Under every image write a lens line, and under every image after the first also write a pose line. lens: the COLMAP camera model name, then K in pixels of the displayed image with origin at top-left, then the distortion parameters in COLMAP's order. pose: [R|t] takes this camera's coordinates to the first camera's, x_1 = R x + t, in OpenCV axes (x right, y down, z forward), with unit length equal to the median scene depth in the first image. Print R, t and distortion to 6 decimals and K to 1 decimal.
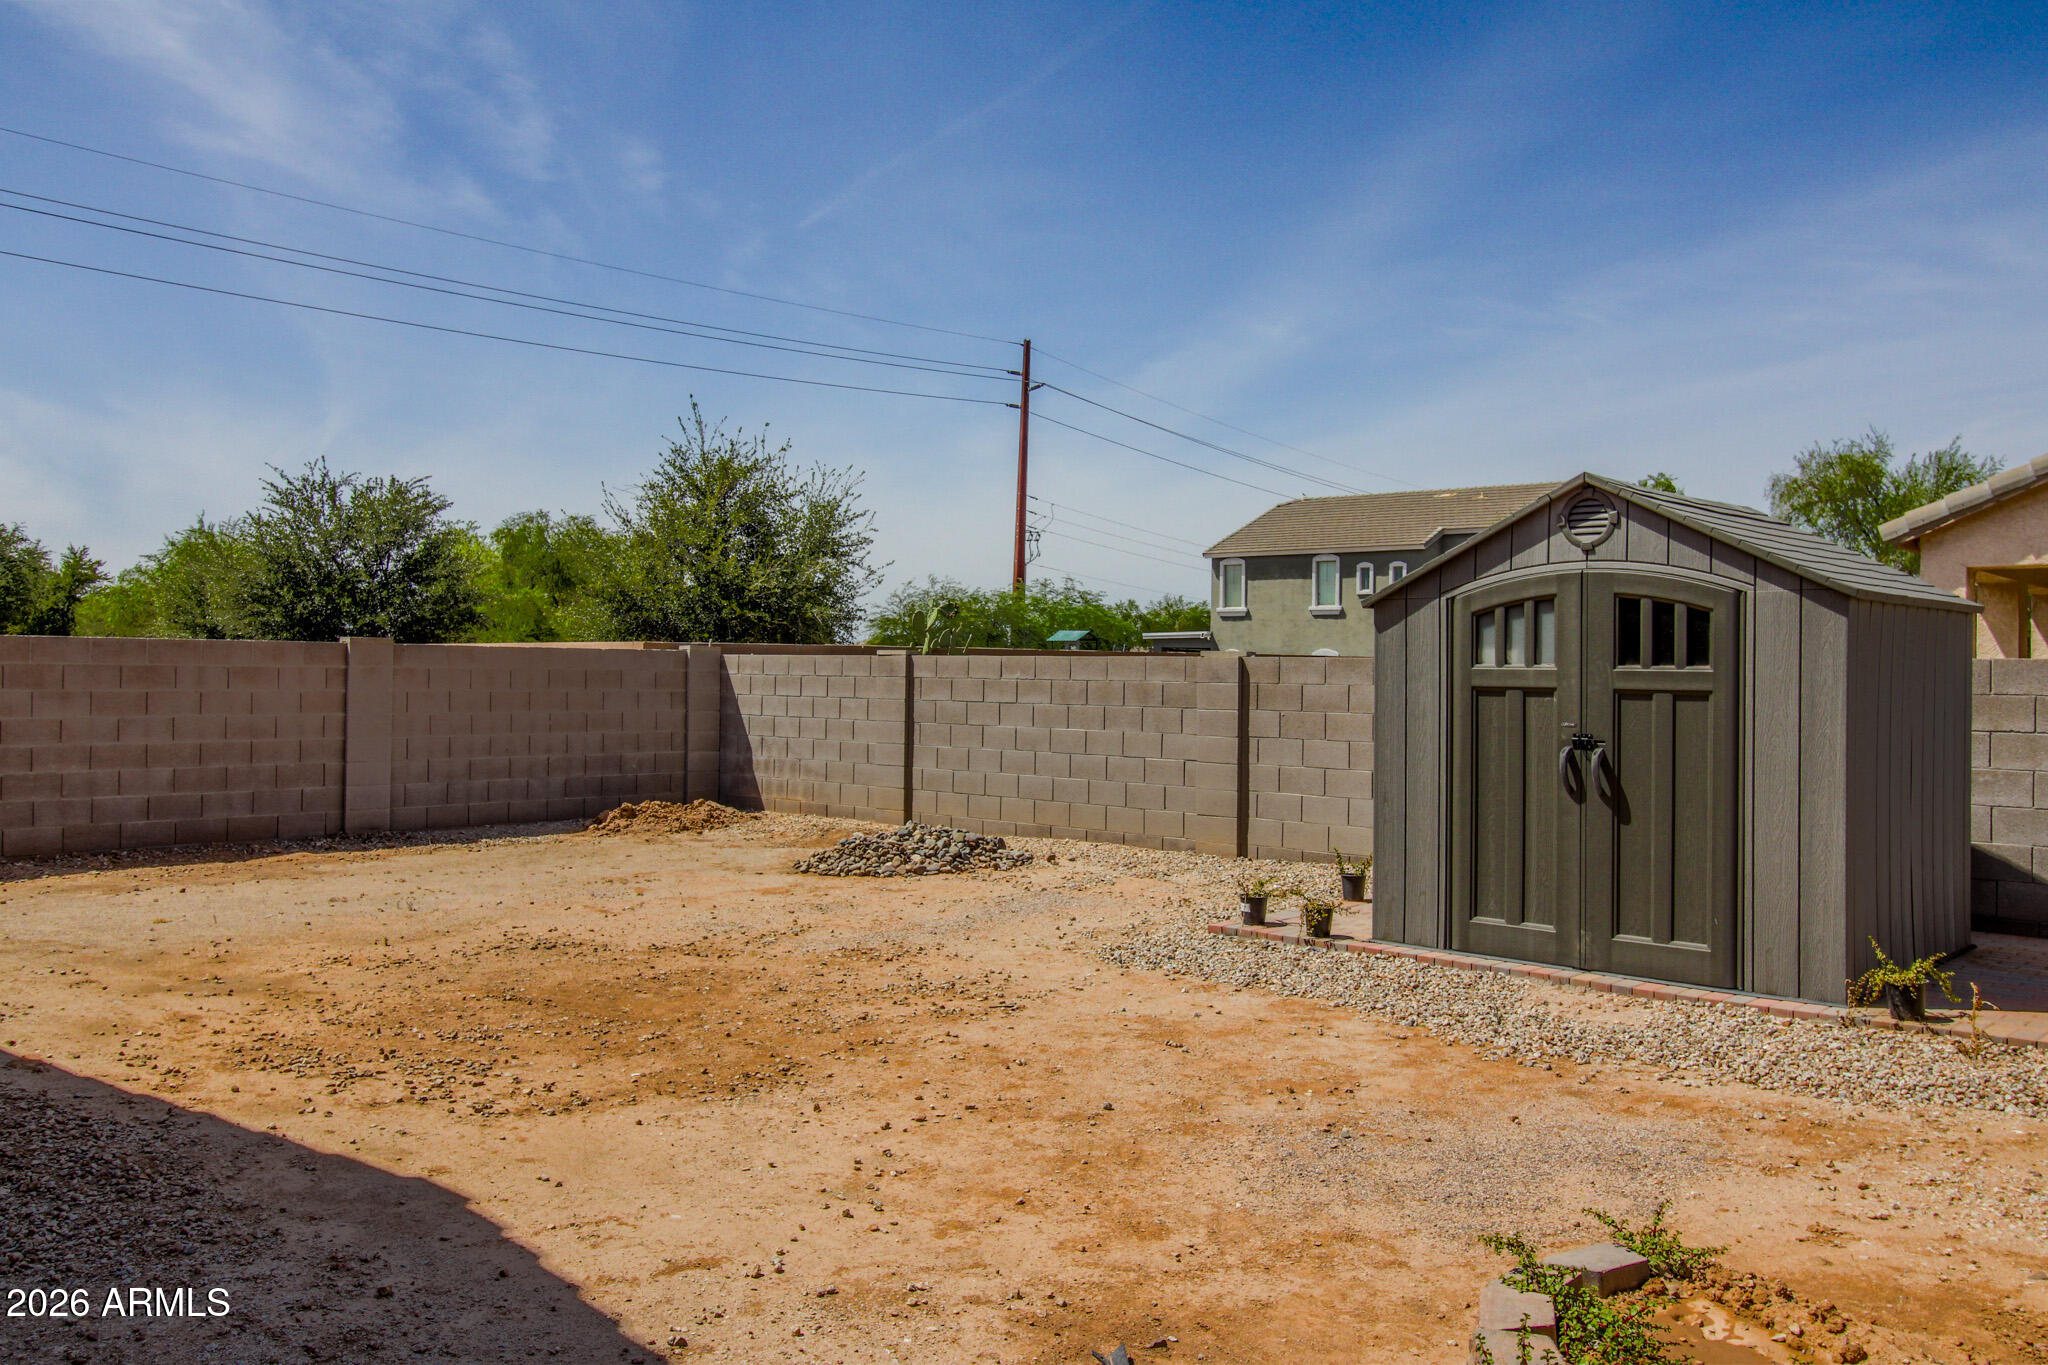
lens RADIAL K [[1627.7, 0, 1031.3], [0, 1627.7, 664.1], [0, 0, 1]] dist [0.009641, 0.001924]
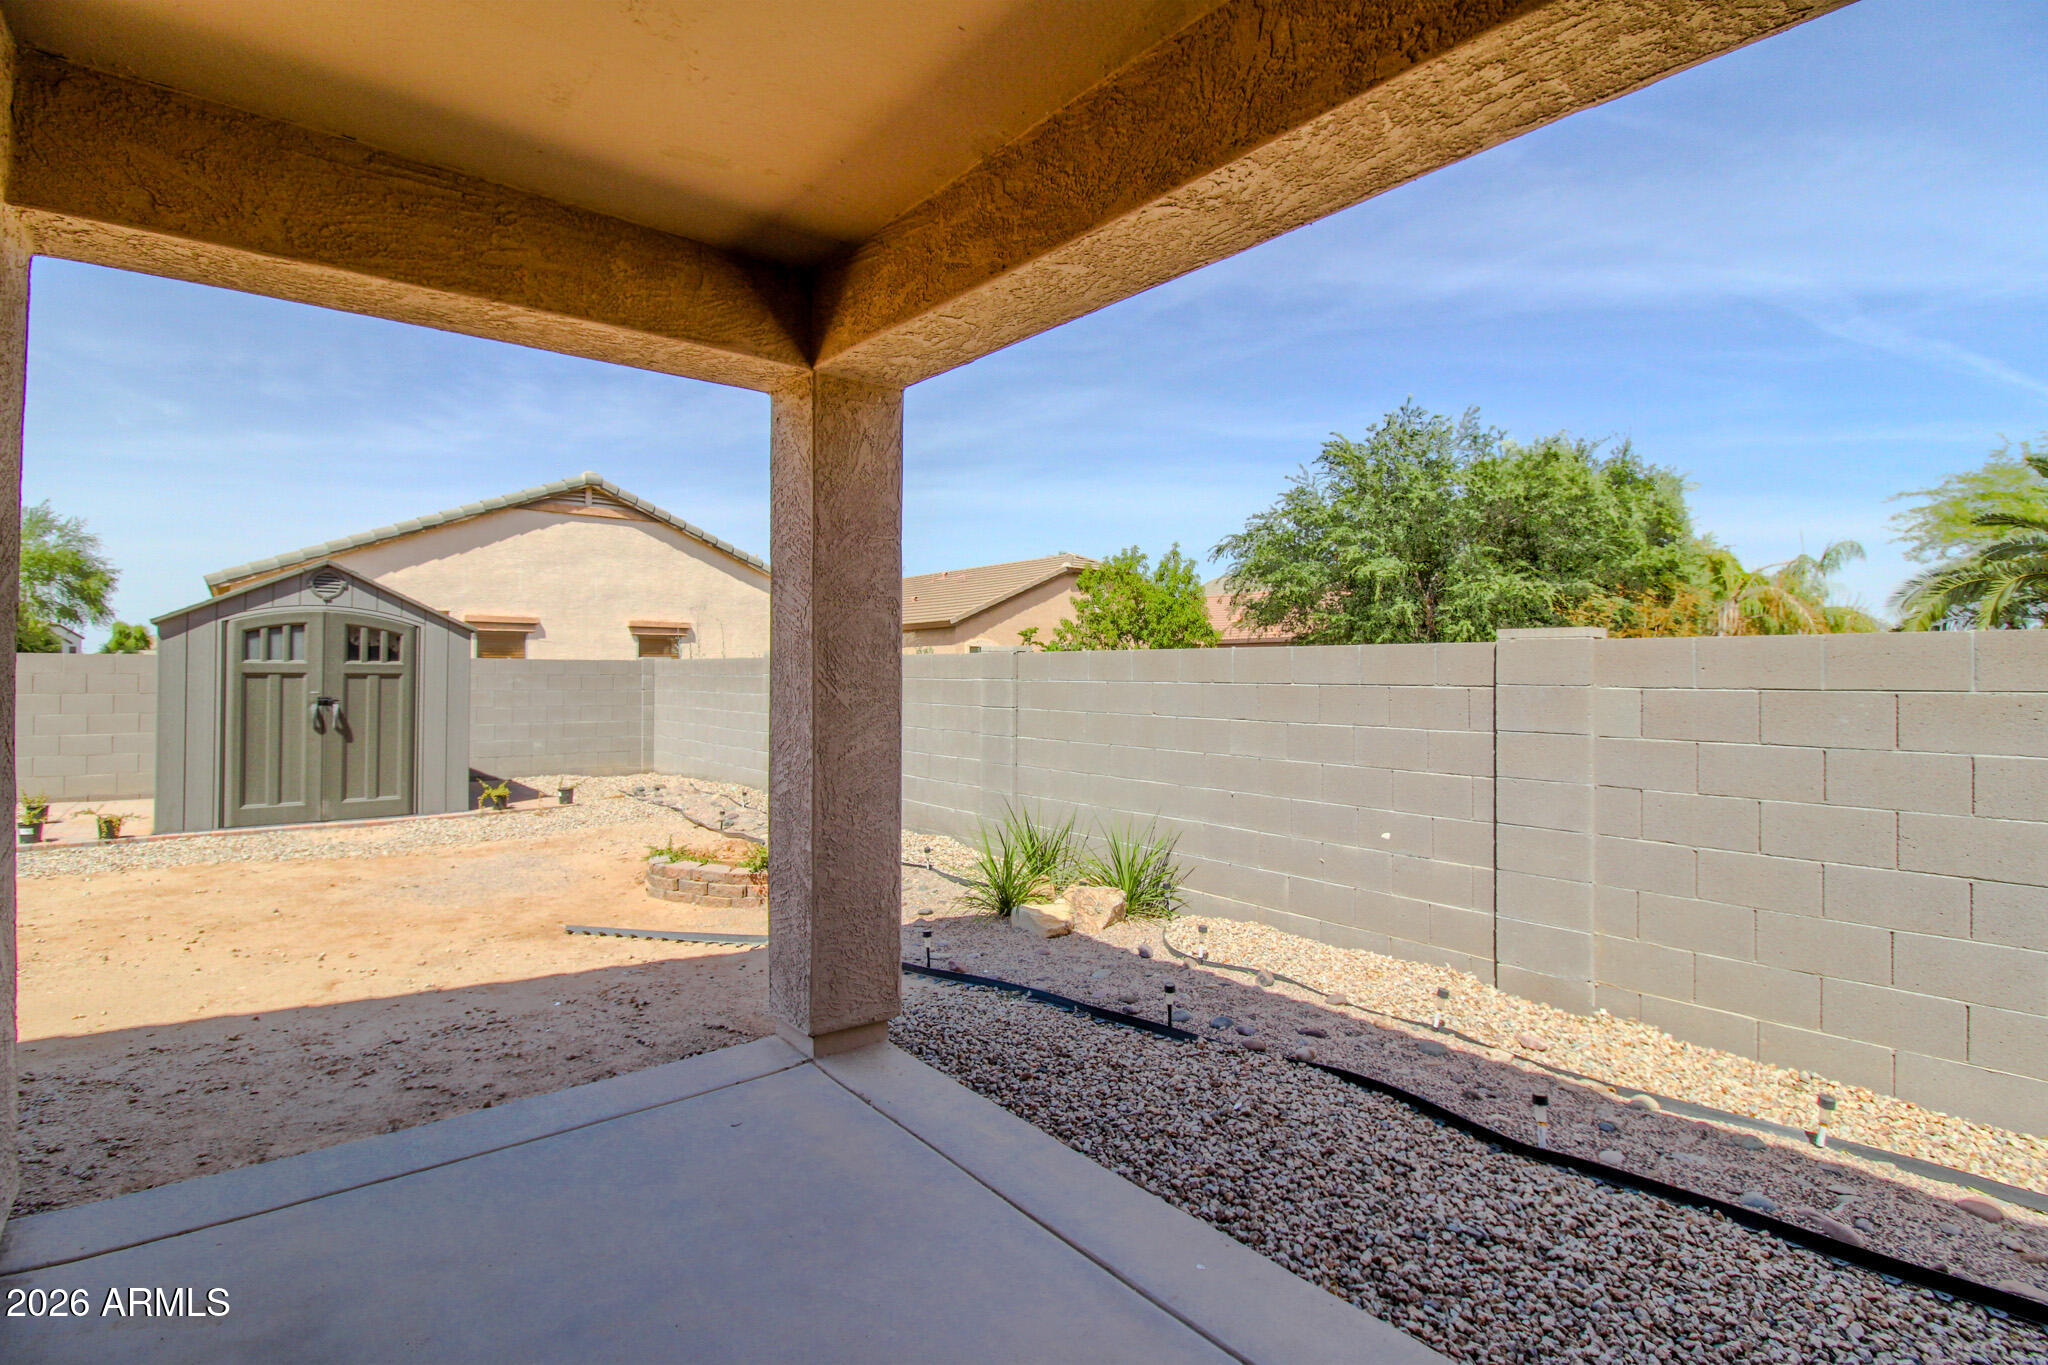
lens RADIAL K [[956.1, 0, 1042.2], [0, 956.1, 660.2], [0, 0, 1]] dist [-0.006402, -0.007764]
pose [[0.130911, 0.001329, 0.991393, -0.605035], [-0.007099, 0.999975, -0.000403, -0.005189], [-0.991369, -0.006985, 0.130917, 0.025022]]
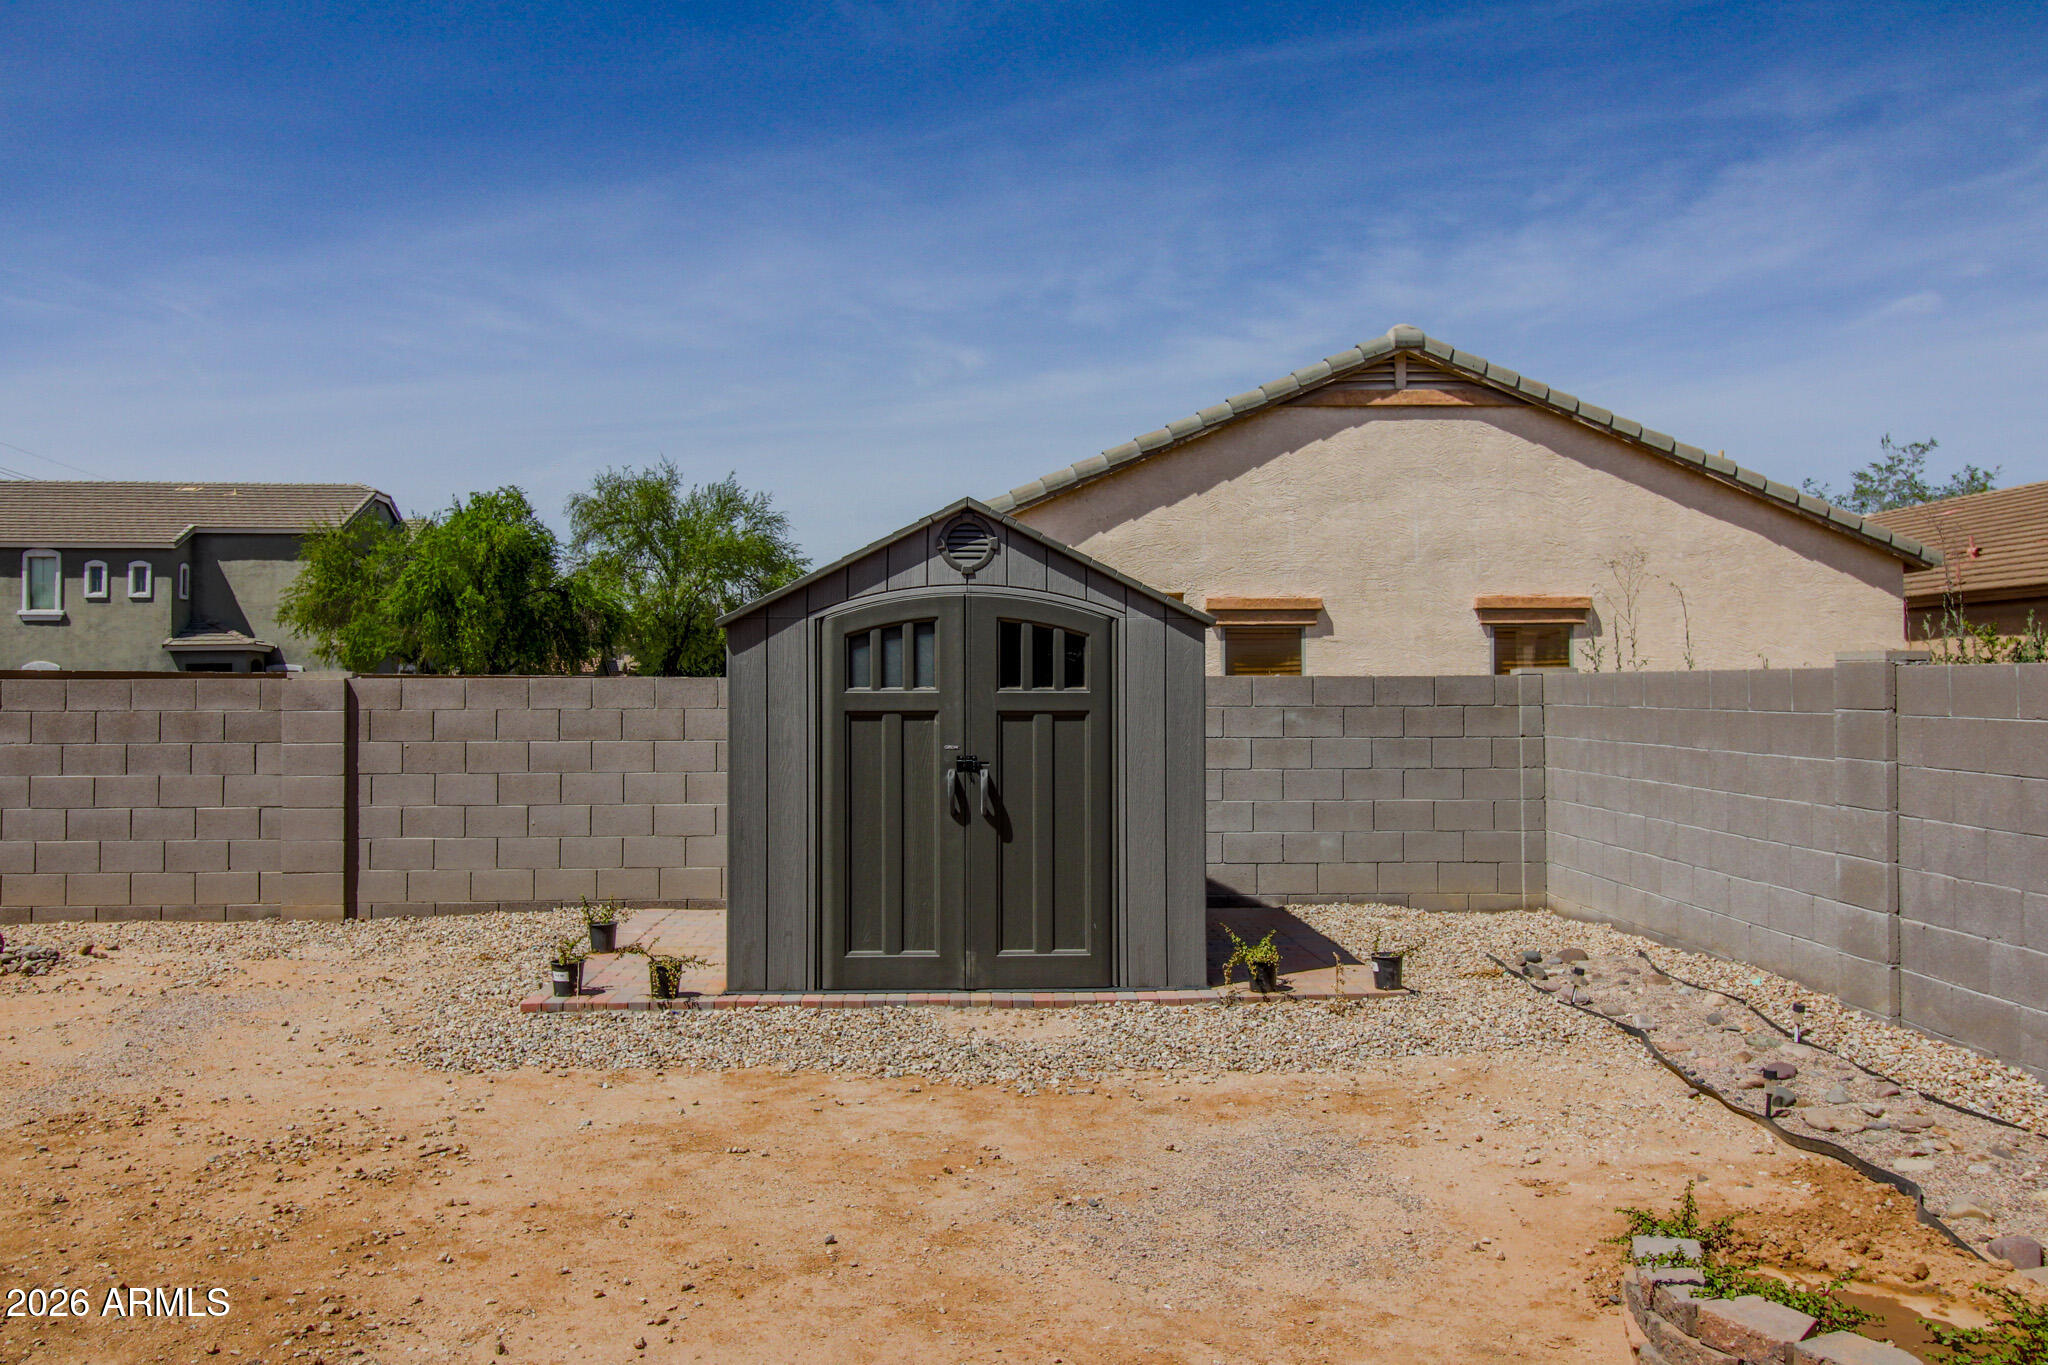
lens RADIAL K [[1627.7, 0, 1035.7], [0, 1627.7, 653.6], [0, 0, 1]] dist [0.009641, 0.001924]
pose [[0.708532, -0.000103, 0.705679, -0.319293], [0.008544, 0.999928, -0.008433, -0.010853], [-0.705627, 0.012005, 0.708482, 0.237555]]
